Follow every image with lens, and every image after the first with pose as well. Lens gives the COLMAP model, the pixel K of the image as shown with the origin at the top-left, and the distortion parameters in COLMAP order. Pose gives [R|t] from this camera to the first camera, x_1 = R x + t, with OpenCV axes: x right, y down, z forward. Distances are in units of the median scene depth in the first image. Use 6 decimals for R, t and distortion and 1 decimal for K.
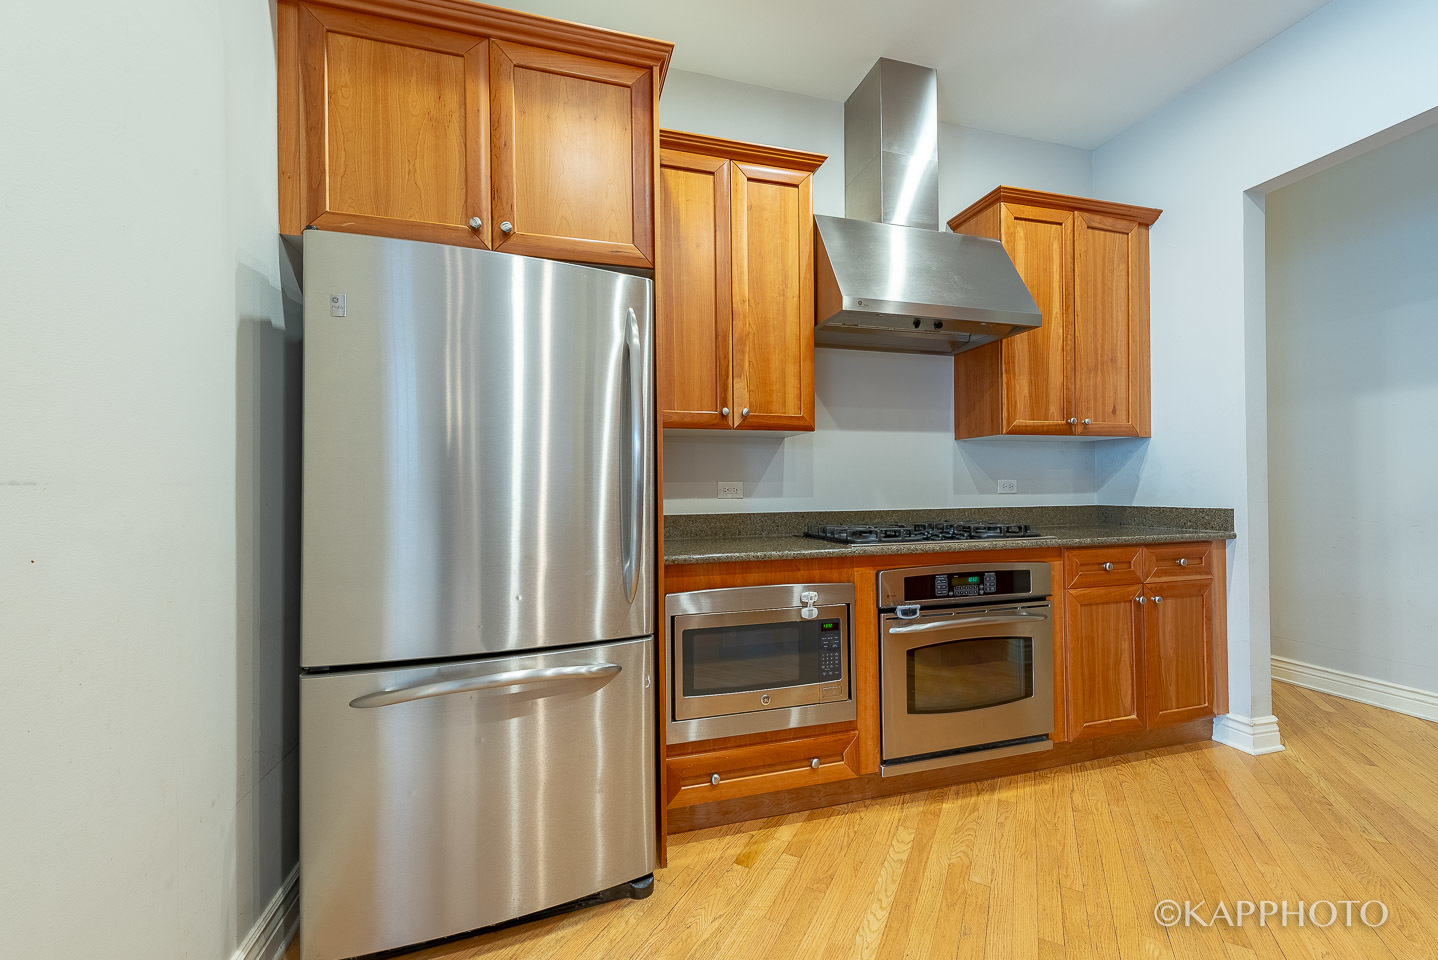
lens RADIAL K [[564.4, 0, 731.1], [0, 564.4, 479.1], [0, 0, 1]] dist [0.020744, -0.000902]
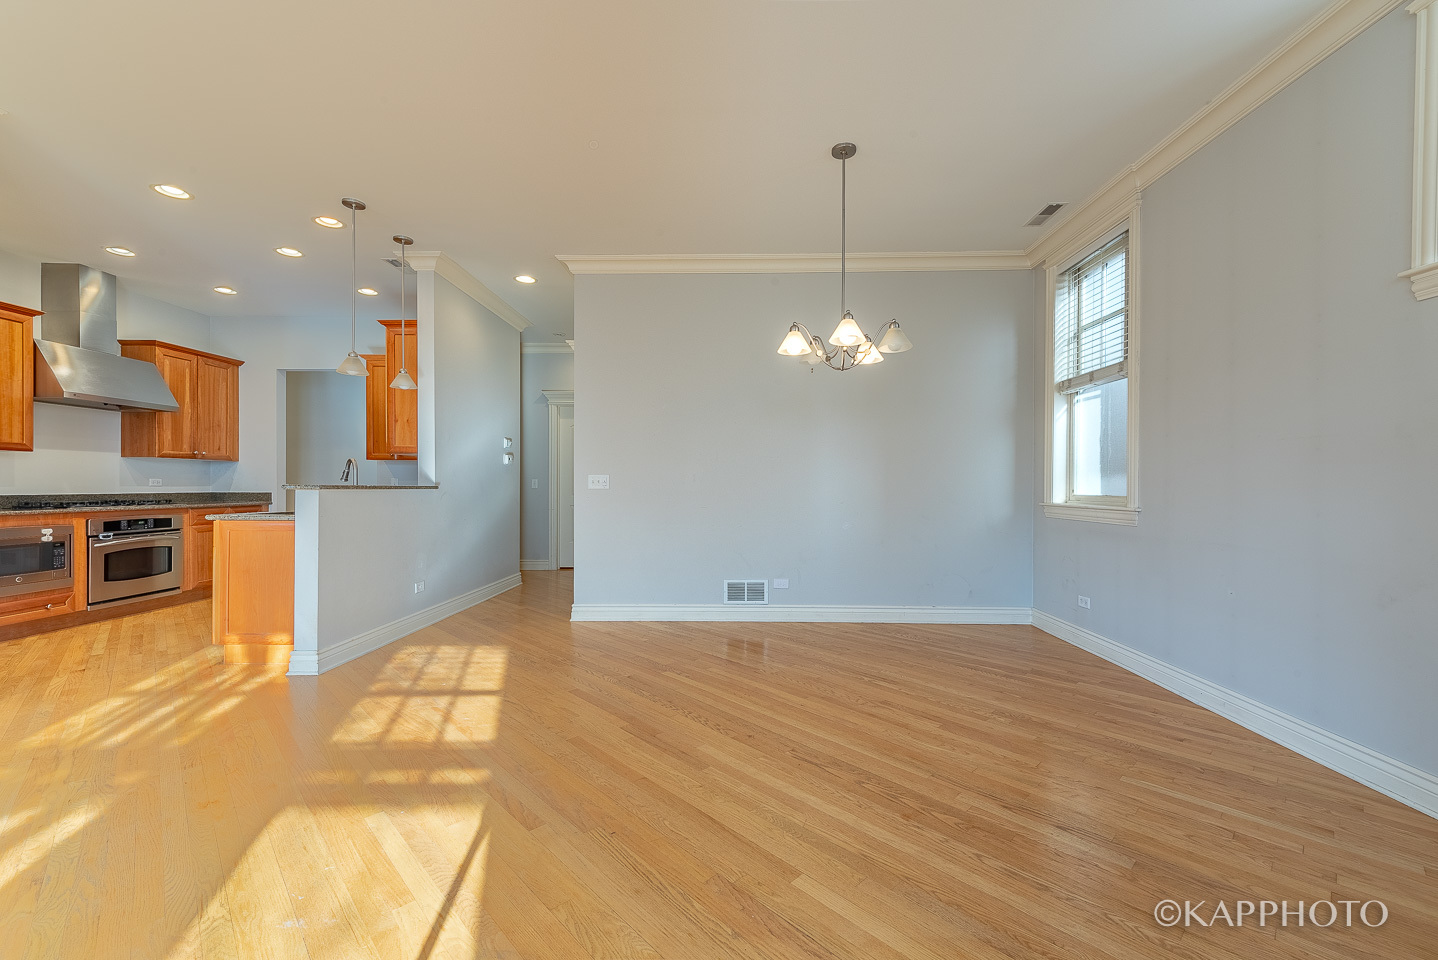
lens RADIAL K [[590.9, 0, 723.6], [0, 590.9, 491.3], [0, 0, 1]] dist [0.004460, 0.001441]
pose [[0.338406, -0.005496, 0.940984, -0.987820], [-0.018814, 0.999744, 0.012605, -0.017525], [-0.940812, -0.021969, 0.338215, -1.927276]]
